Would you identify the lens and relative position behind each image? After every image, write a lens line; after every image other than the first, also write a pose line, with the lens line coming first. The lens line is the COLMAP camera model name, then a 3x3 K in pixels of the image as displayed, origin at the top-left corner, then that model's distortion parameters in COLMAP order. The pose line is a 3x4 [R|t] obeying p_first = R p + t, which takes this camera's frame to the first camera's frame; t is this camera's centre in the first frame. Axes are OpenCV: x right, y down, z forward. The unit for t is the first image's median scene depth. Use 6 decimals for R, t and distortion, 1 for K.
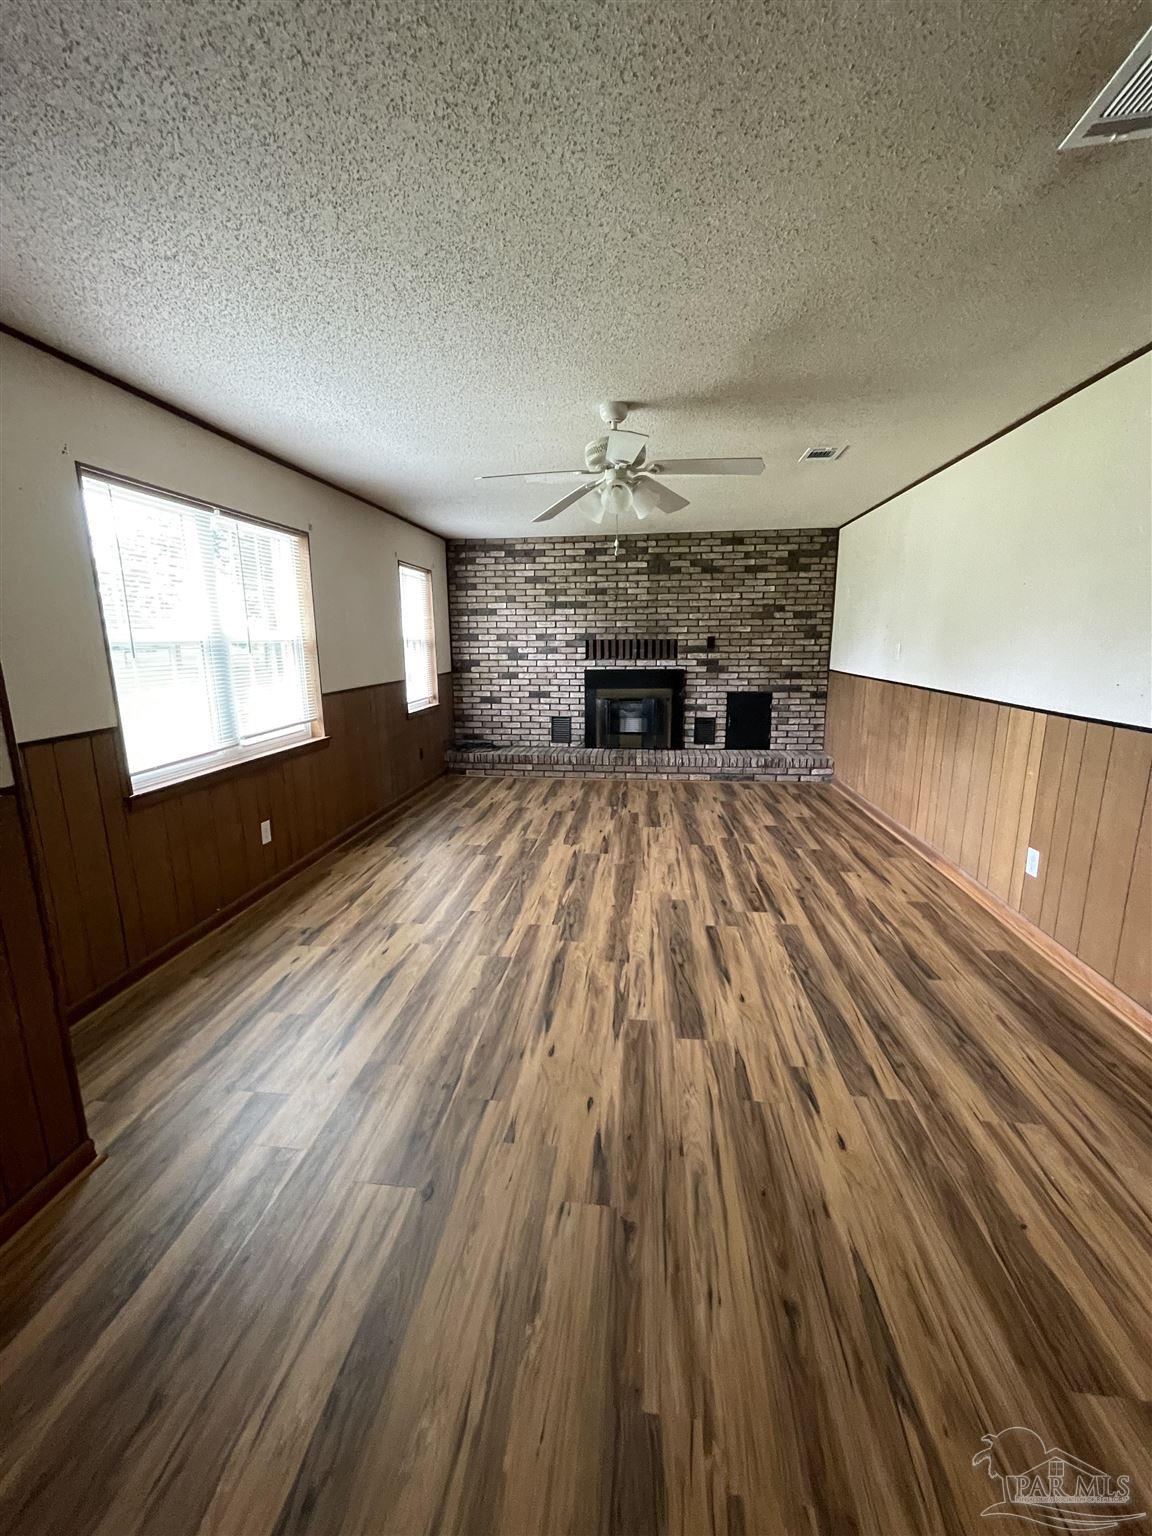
lens RADIAL K [[620.5, 0, 576.0], [0, 620.5, 768.0], [0, 0, 1]] dist [-0.001217, -0.000084]
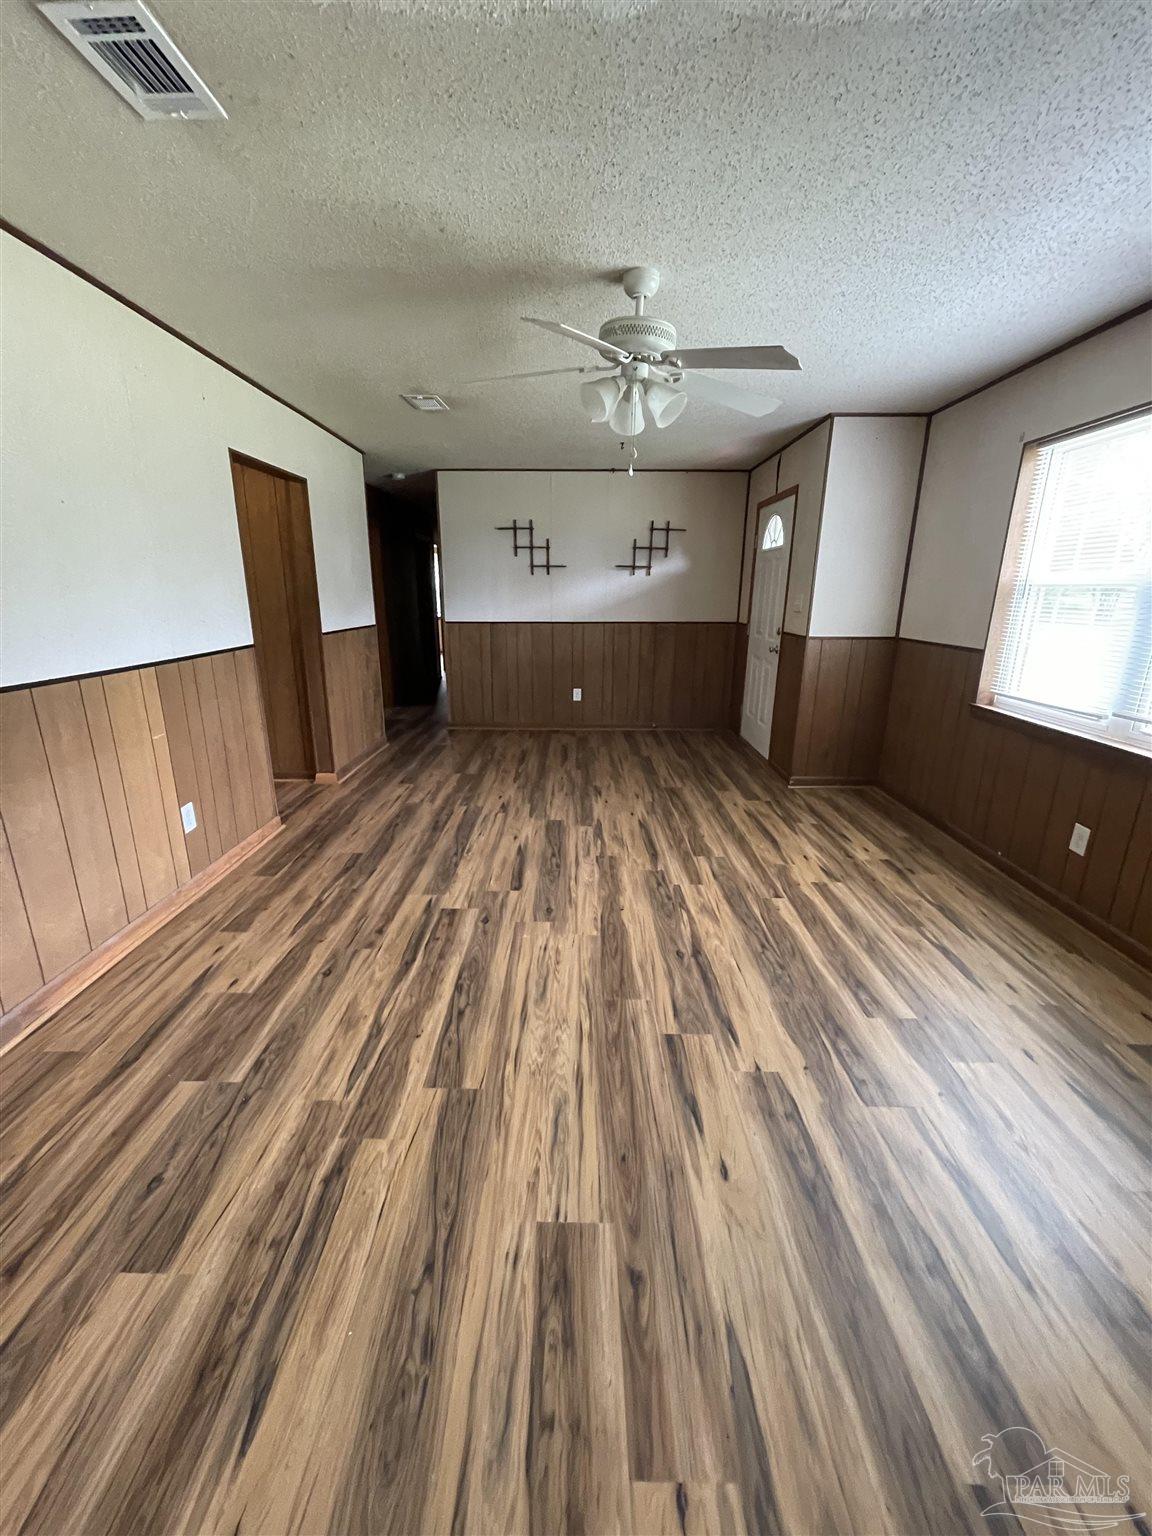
lens RADIAL K [[620.5, 0, 576.0], [0, 620.5, 768.0], [0, 0, 1]] dist [-0.001217, -0.000084]
pose [[-0.994076, 0.031966, -0.103878, 0.213799], [-0.020606, 0.883004, 0.468912, -0.353579], [0.106714, 0.468275, -0.877115, 1.731249]]
